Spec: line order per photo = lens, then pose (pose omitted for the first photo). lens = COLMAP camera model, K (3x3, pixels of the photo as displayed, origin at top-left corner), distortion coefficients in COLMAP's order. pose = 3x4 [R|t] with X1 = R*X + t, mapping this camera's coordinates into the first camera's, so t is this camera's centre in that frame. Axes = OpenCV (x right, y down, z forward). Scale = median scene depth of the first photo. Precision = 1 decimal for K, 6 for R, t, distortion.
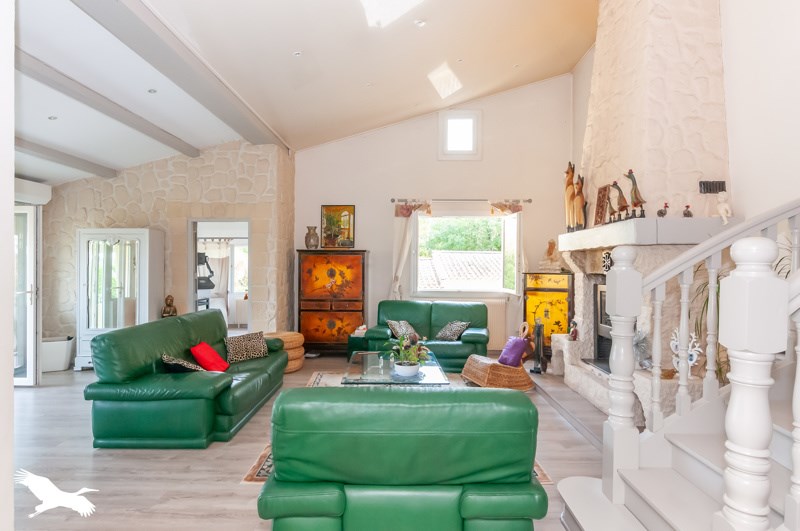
lens RADIAL K [[448.2, 0, 400.0], [0, 448.2, 264.3], [0, 0, 1]] dist [-0.000520, 0.000063]
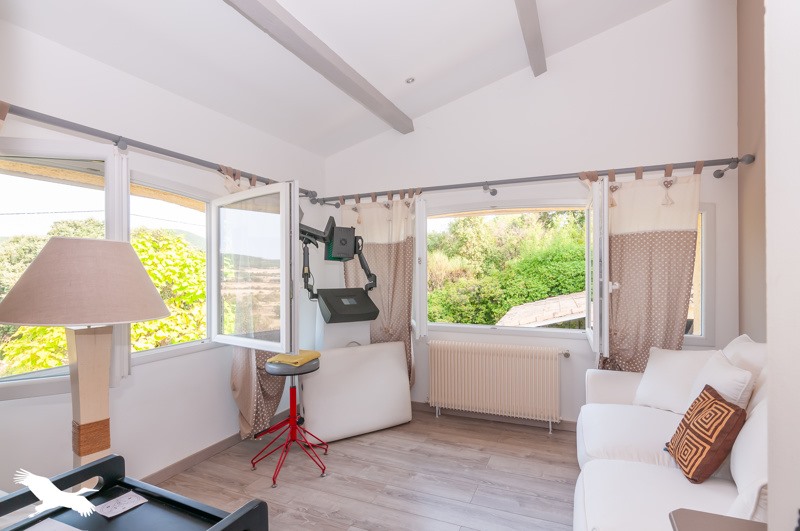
lens RADIAL K [[361.2, 0, 399.0], [0, 361.2, 266.9], [0, 0, 1]] dist [-0.000101, -0.000001]
pose [[0.931412, -0.009799, -0.363834, -0.277334], [0.010904, 0.999940, 0.000985, 0.007906], [0.363803, -0.004884, 0.931463, 0.700656]]
